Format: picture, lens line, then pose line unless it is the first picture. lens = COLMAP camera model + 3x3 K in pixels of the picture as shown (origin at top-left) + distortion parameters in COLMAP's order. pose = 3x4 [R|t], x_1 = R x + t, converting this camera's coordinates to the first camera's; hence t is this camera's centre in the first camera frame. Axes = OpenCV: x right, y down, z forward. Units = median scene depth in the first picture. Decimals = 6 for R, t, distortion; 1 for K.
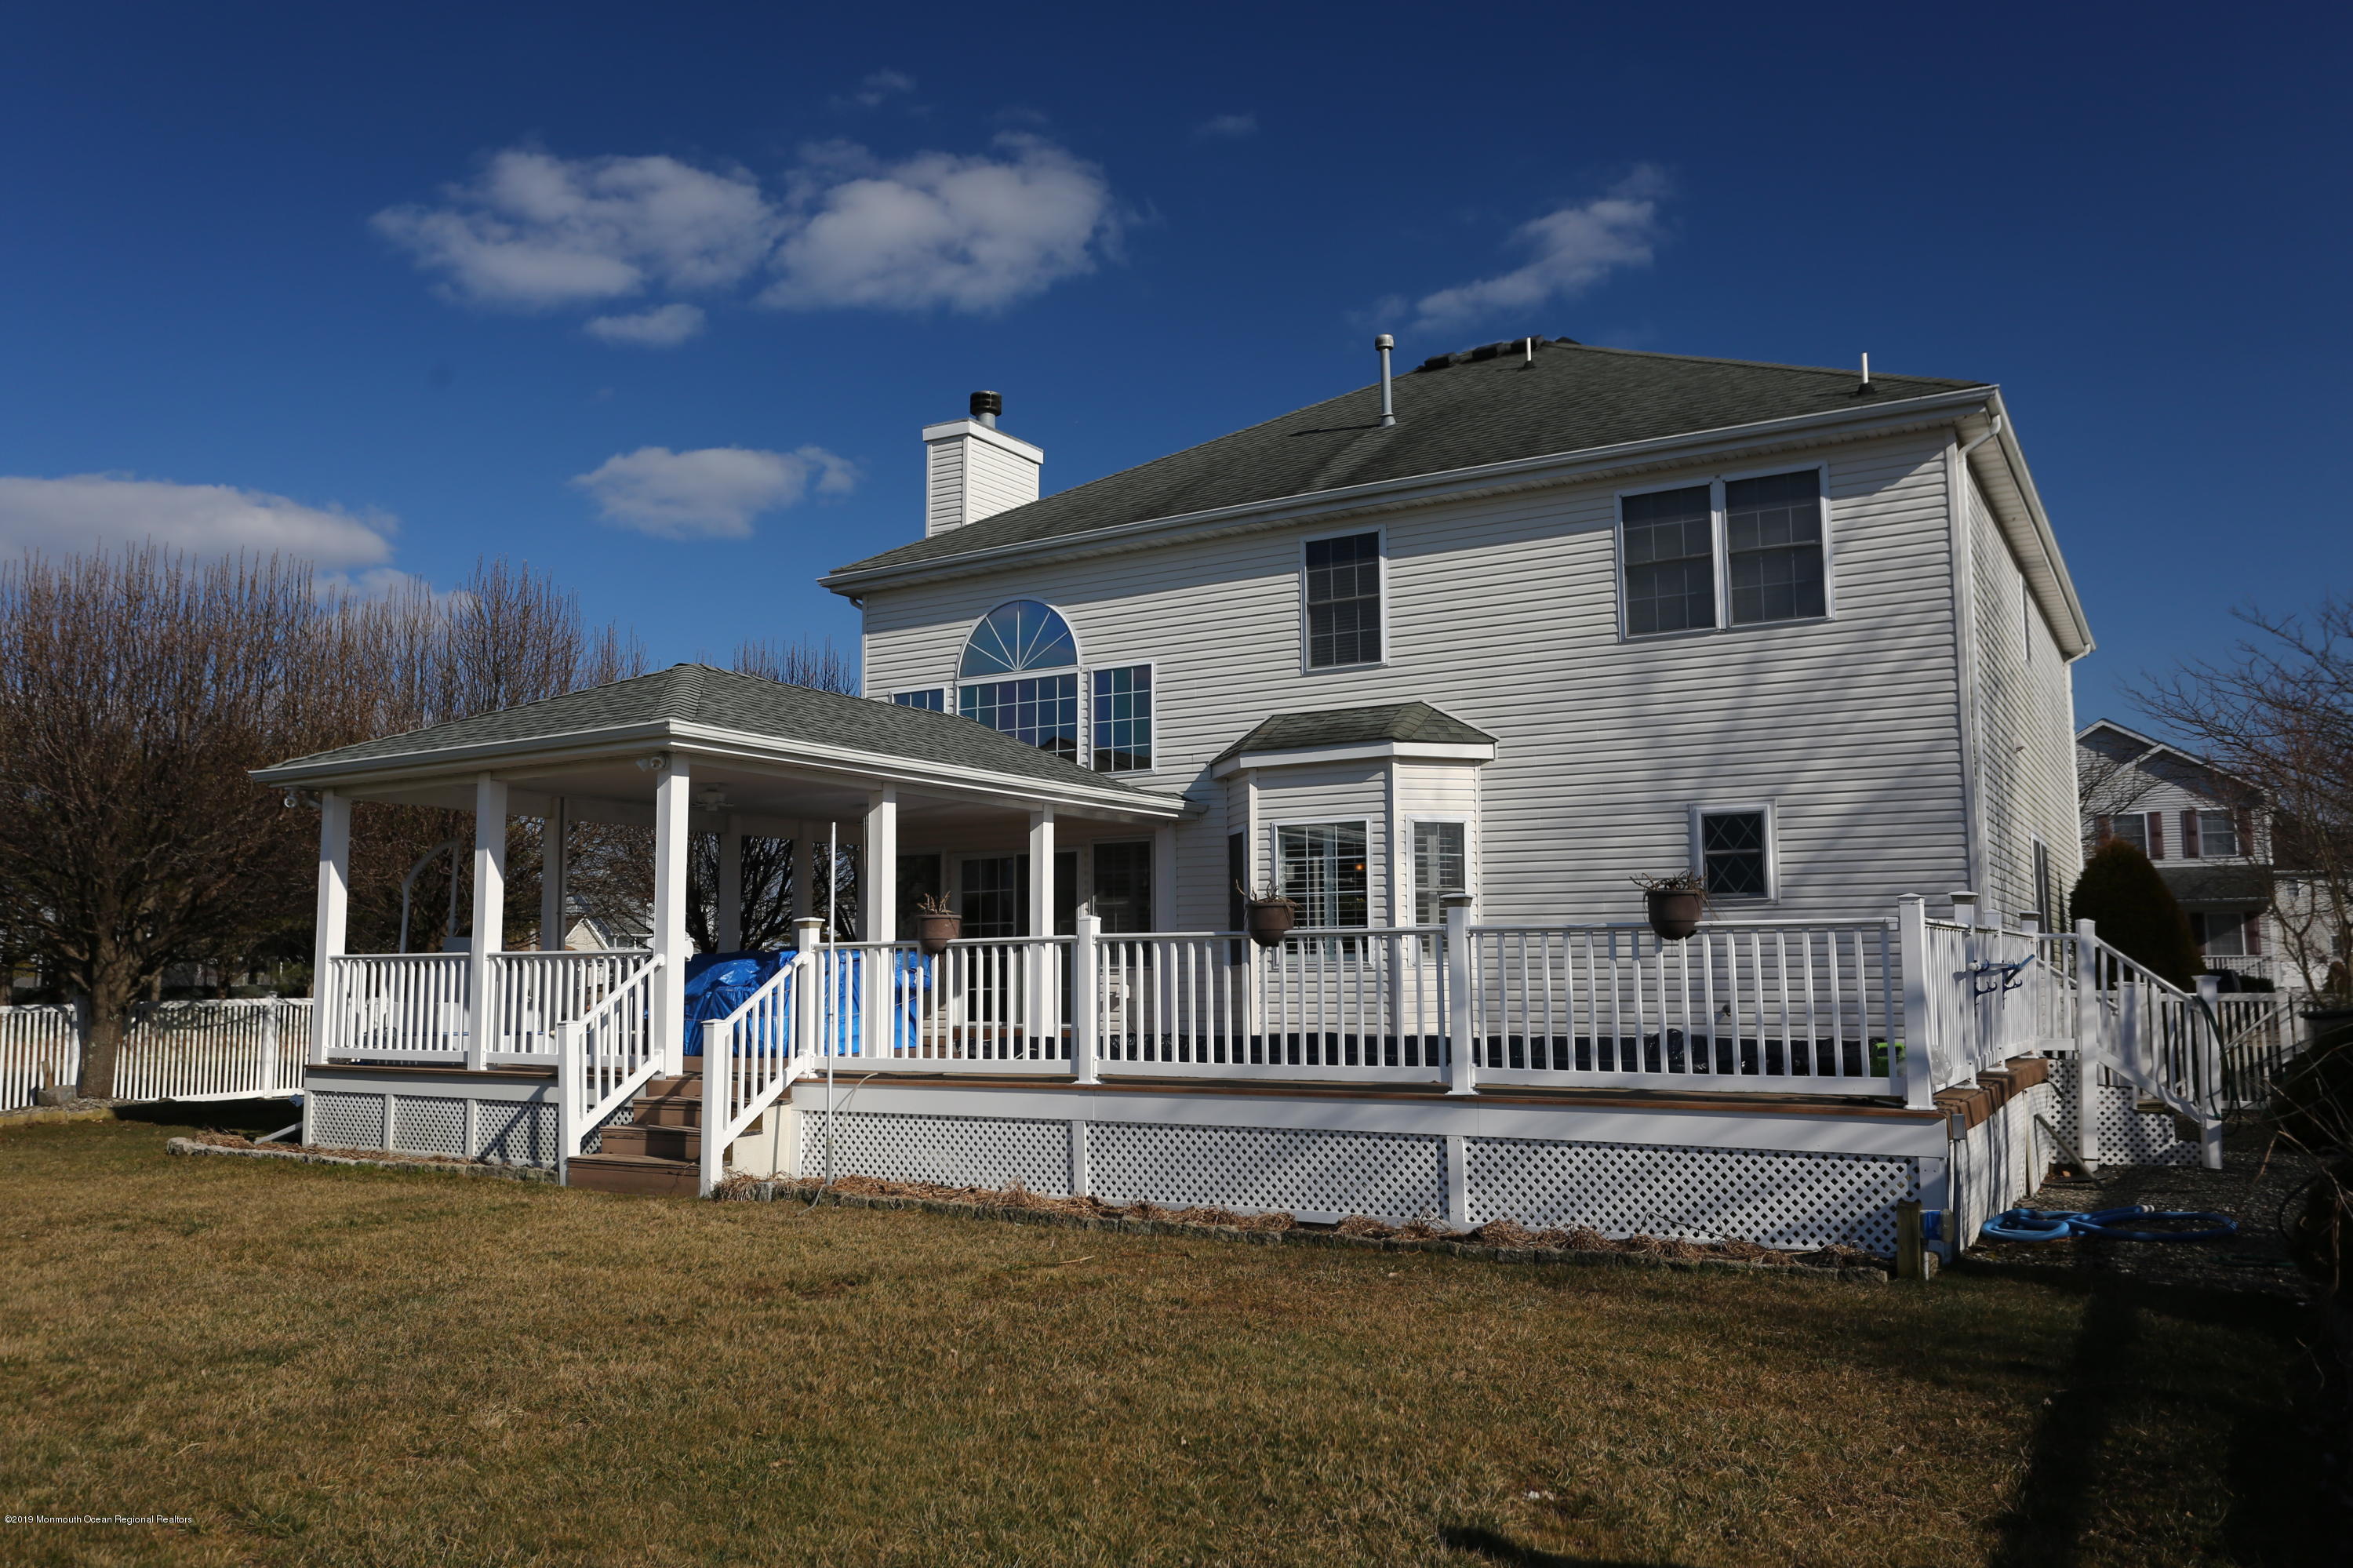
lens RADIAL K [[1772.6, 0, 1162.2], [0, 1772.6, 788.1], [0, 0, 1]] dist [0.002904, -0.001008]
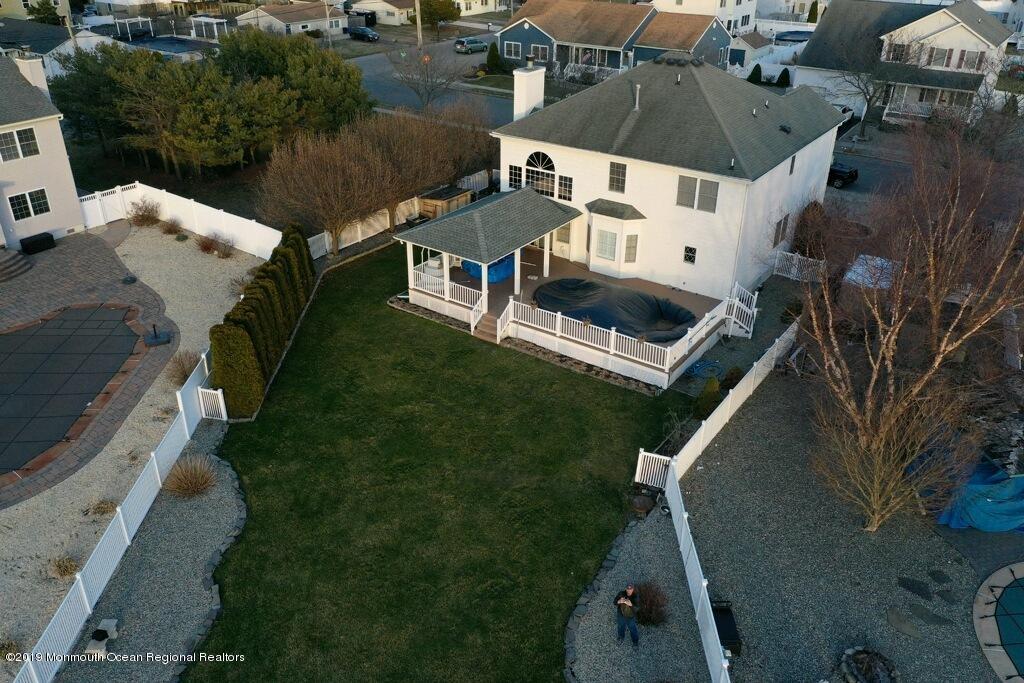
lens RADIAL K [[806.2, 0, 514.6], [0, 806.2, 341.1], [0, 0, 1]] dist [-0.001605, -0.000689]
pose [[0.997310, 0.042117, -0.059986, -0.014340], [-0.001525, 0.830168, 0.557512, -0.920600], [0.073279, -0.555921, 0.827999, -0.919165]]
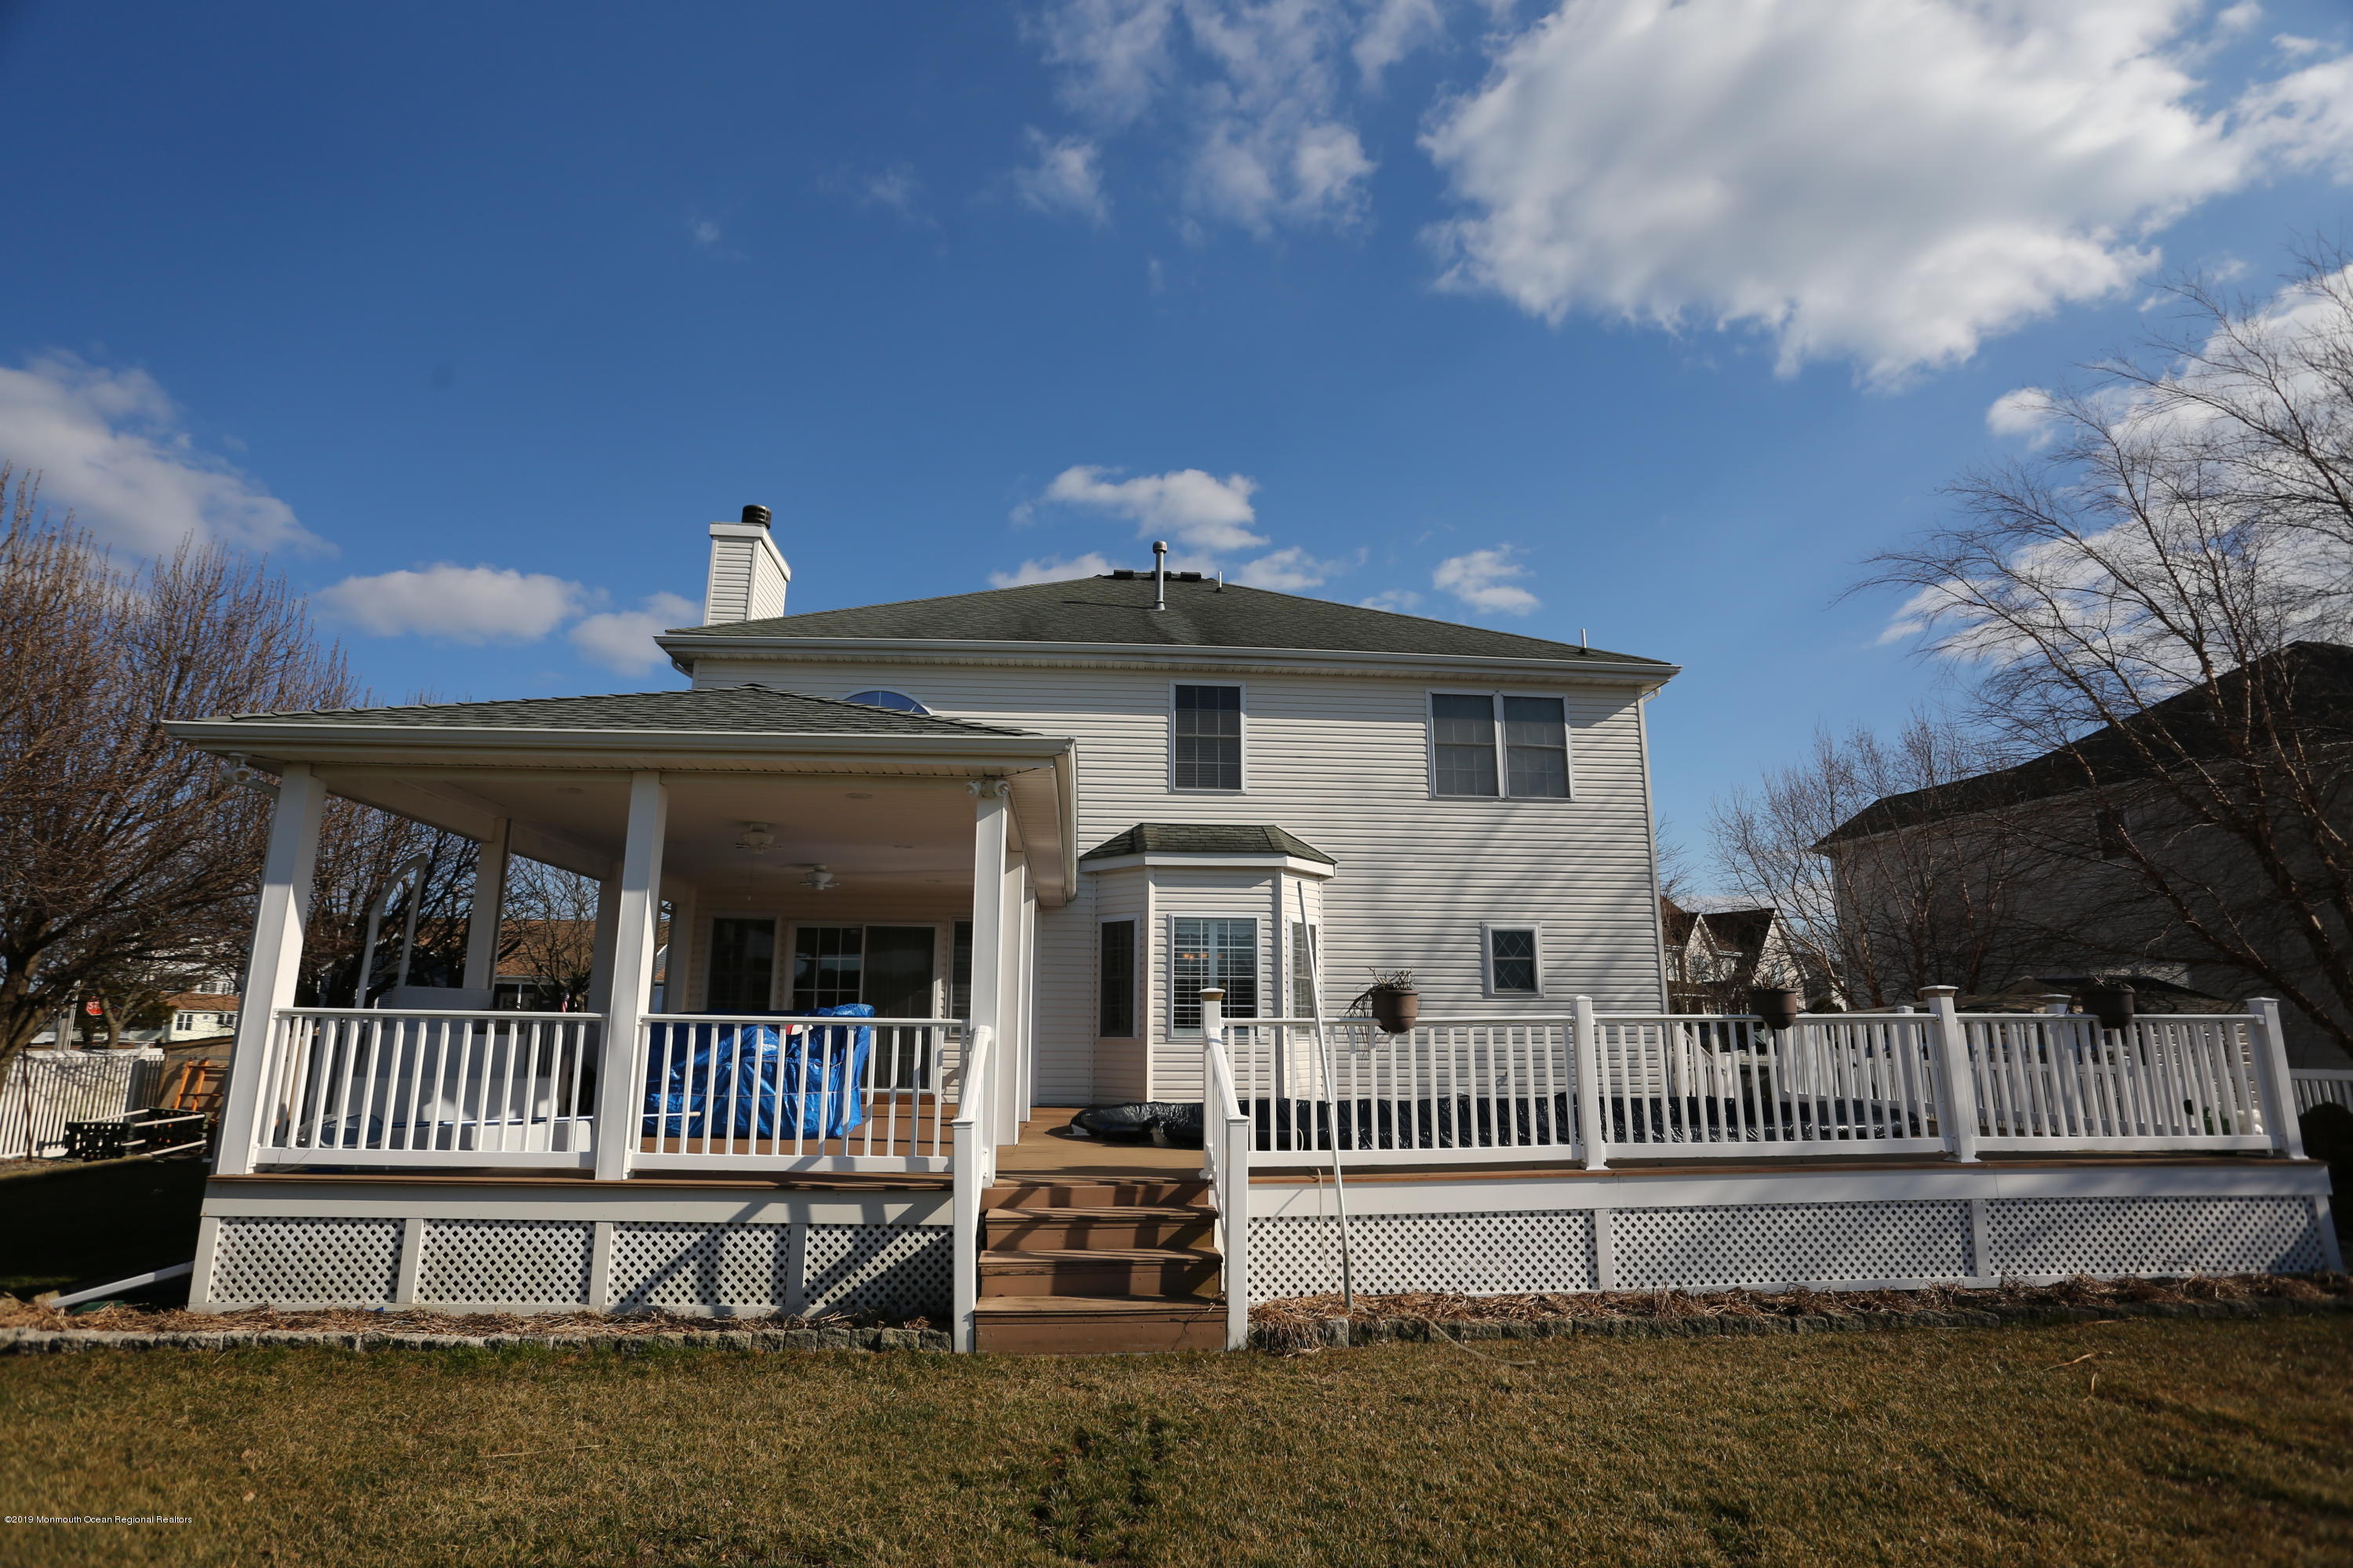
lens RADIAL K [[1147.5, 0, 1182.0], [0, 1147.5, 796.8], [0, 0, 1]] dist [-0.006501, 0.000660]
pose [[0.801616, 0.128618, 0.583840, -0.395899], [-0.067316, 0.989792, -0.125622, 0.038303], [-0.594037, 0.061399, 0.802091, 0.396998]]
